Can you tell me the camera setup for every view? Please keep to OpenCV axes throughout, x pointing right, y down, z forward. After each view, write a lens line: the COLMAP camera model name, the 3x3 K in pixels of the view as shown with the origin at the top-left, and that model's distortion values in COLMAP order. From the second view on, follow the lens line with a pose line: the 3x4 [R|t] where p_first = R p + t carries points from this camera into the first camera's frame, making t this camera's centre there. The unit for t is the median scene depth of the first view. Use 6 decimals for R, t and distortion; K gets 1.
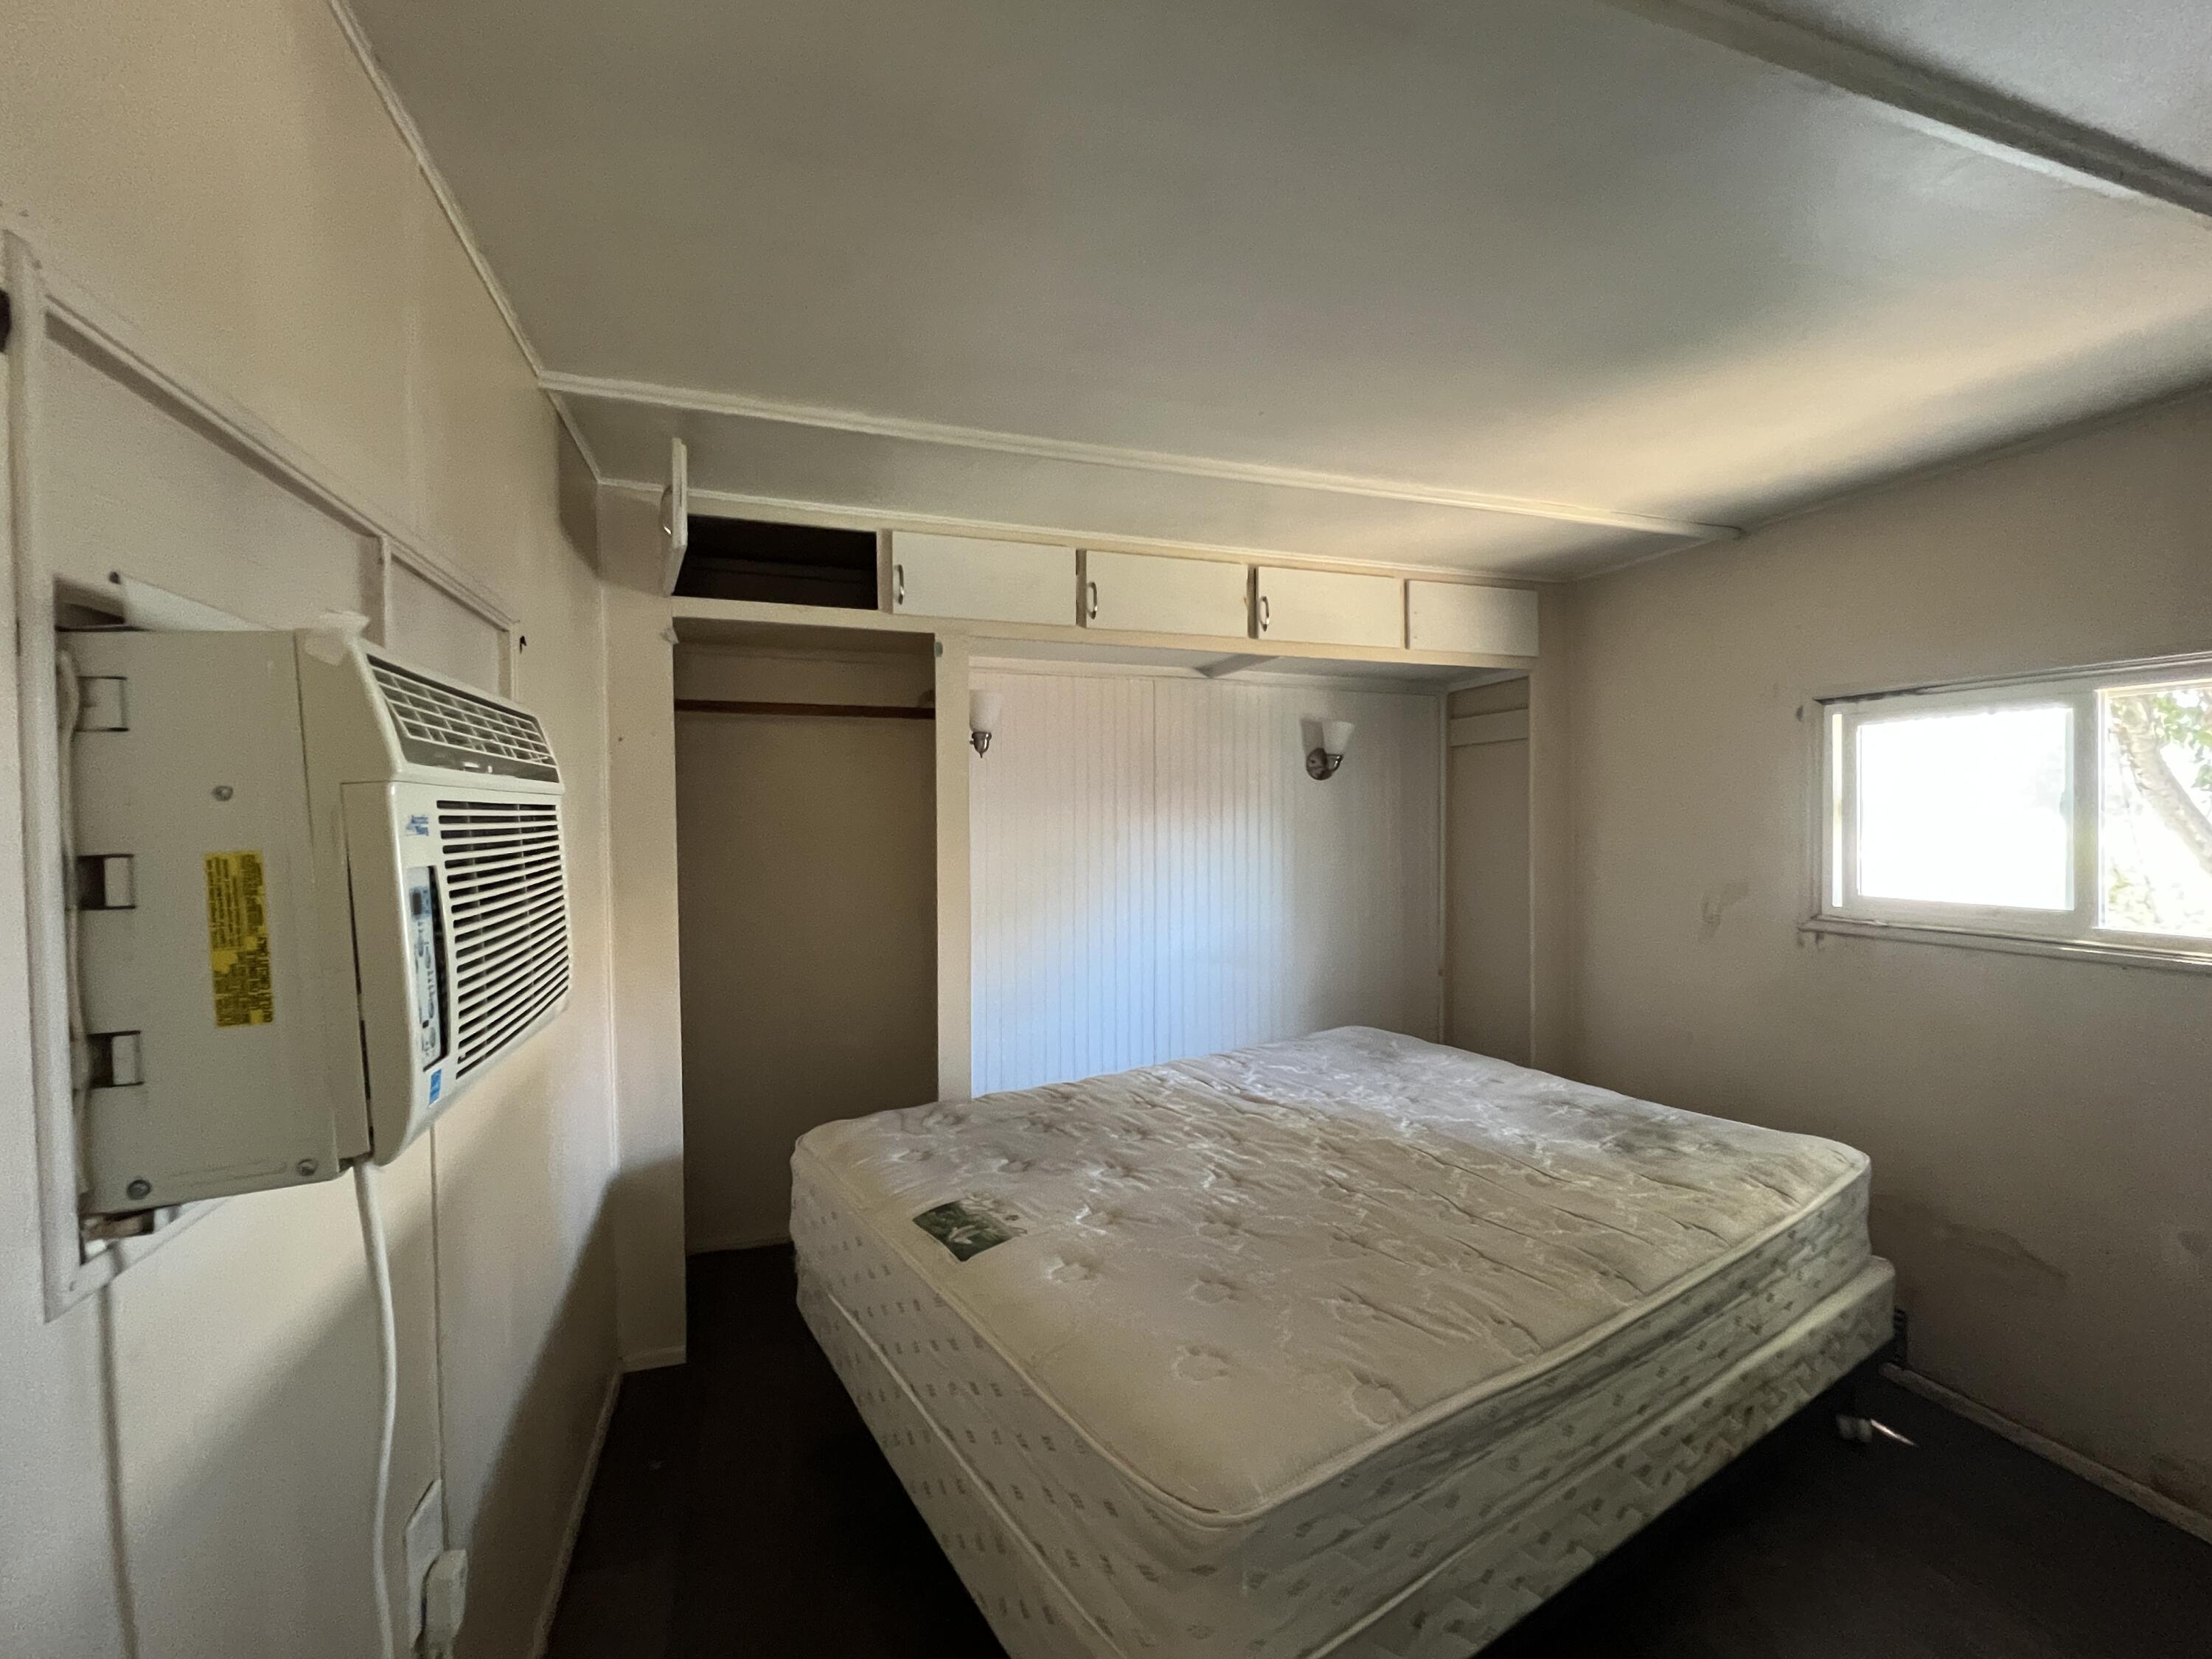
lens RADIAL K [[890.8, 0, 1104.4], [0, 890.8, 835.2], [0, 0, 1]] dist [0.000436, 0.000017]
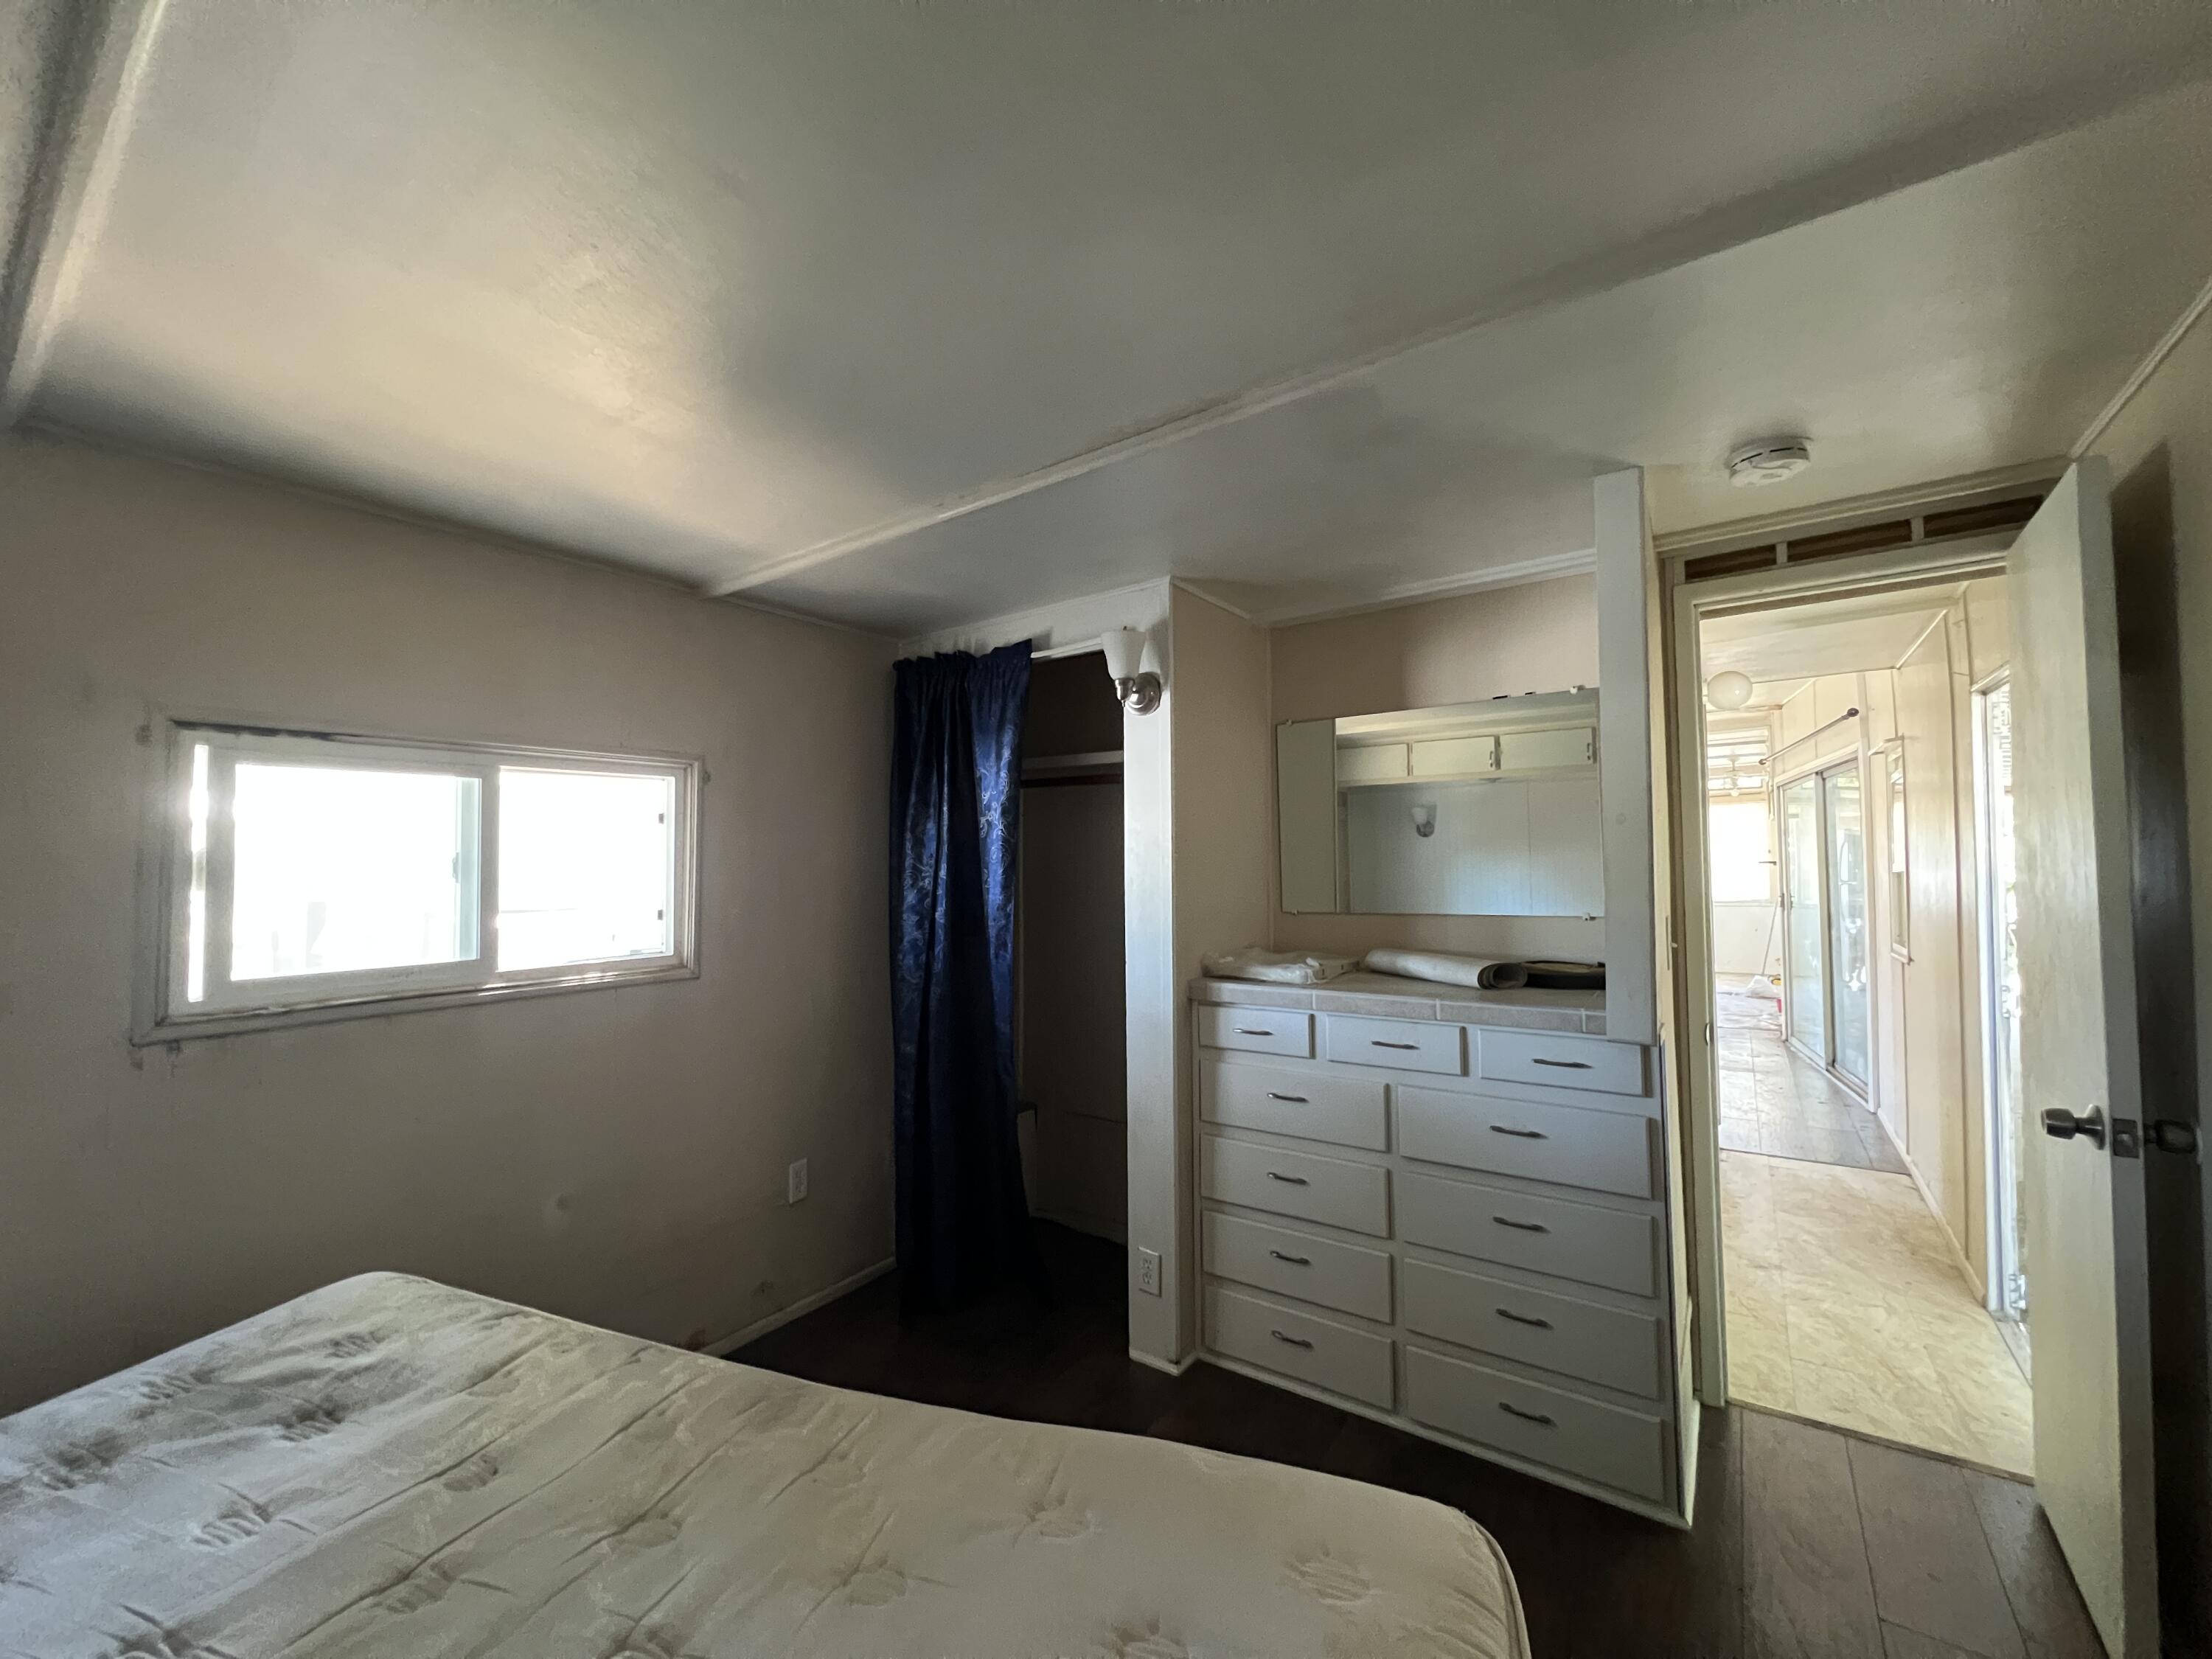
lens RADIAL K [[882.7, 0, 1100.3], [0, 882.7, 825.9], [0, 0, 1]] dist [0.000891, 0.000093]
pose [[-0.569689, 0.037492, 0.821005, -0.237997], [0.028986, 0.999254, -0.025519, -0.027458], [-0.821349, 0.009260, -0.570351, 0.851434]]
